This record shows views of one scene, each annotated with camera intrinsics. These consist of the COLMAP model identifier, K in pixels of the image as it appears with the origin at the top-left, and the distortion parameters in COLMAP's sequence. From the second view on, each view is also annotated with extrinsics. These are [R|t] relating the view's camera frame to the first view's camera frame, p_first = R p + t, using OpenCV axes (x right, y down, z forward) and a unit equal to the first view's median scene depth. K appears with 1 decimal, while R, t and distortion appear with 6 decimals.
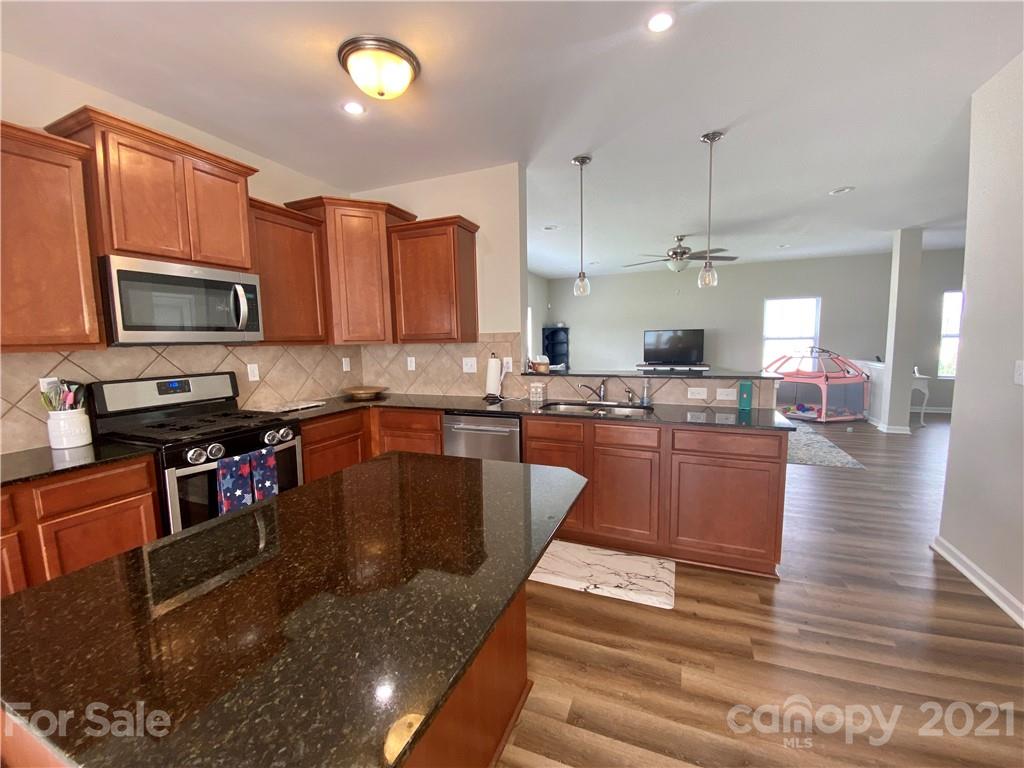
lens RADIAL K [[415.6, 0, 512.0], [0, 415.6, 384.0], [0, 0, 1]] dist [0.028909, -0.024659]
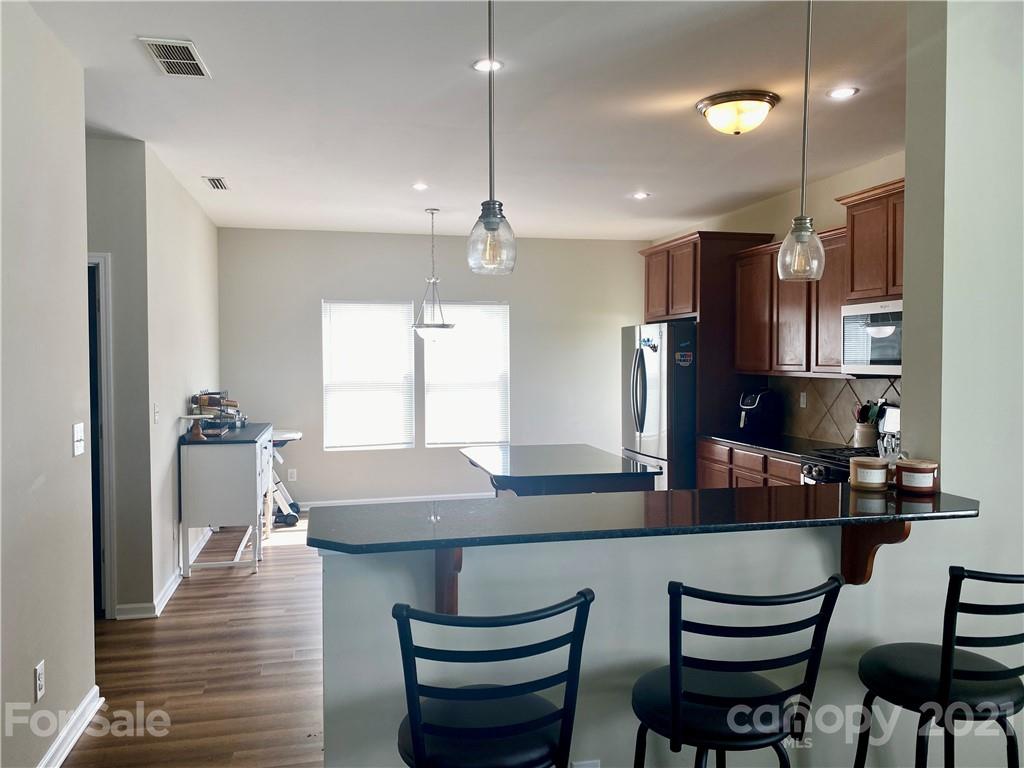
lens RADIAL K [[776.3, 0, 512.0], [0, 776.3, 384.0], [0, 0, 1]] dist [0.121853, -0.239522]
pose [[-0.813271, 0.041306, -0.580418, 0.835851], [-0.043248, 0.990428, 0.131083, -0.224373], [0.580276, 0.131708, -0.803699, 1.556033]]
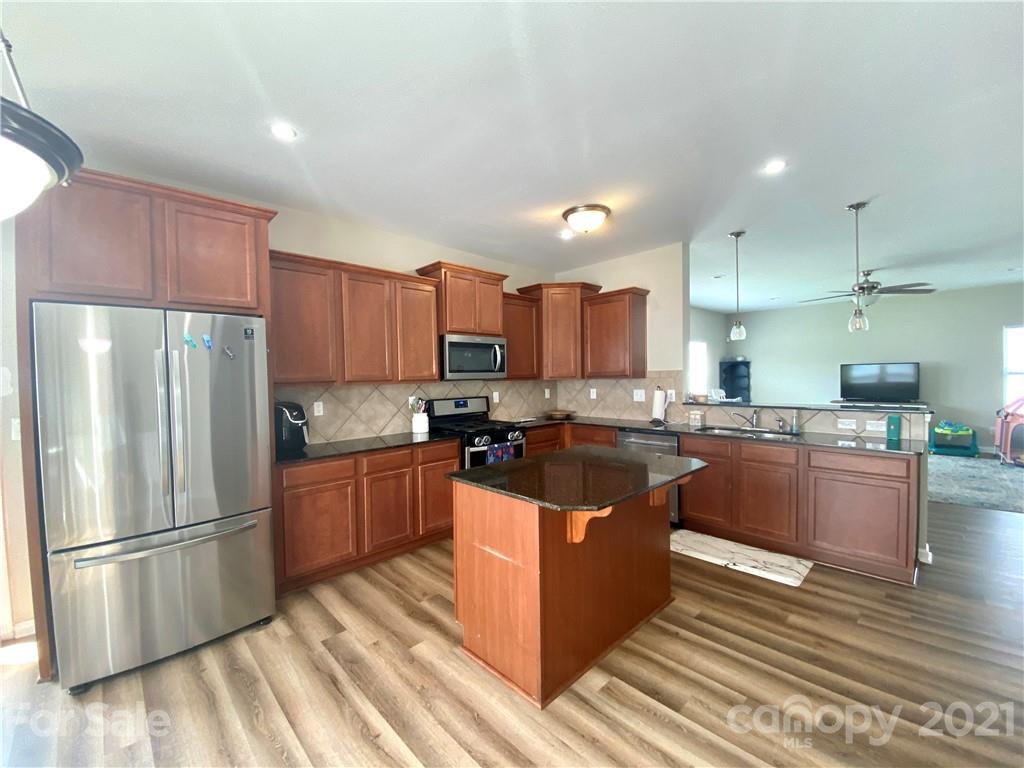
lens RADIAL K [[415.6, 0, 512.0], [0, 415.6, 384.0], [0, 0, 1]] dist [0.028909, -0.024659]
pose [[0.916060, 0.009368, -0.400931, 0.063095], [-0.040395, 0.996798, -0.069006, 0.028189], [0.399001, 0.079409, 0.913505, -0.406895]]
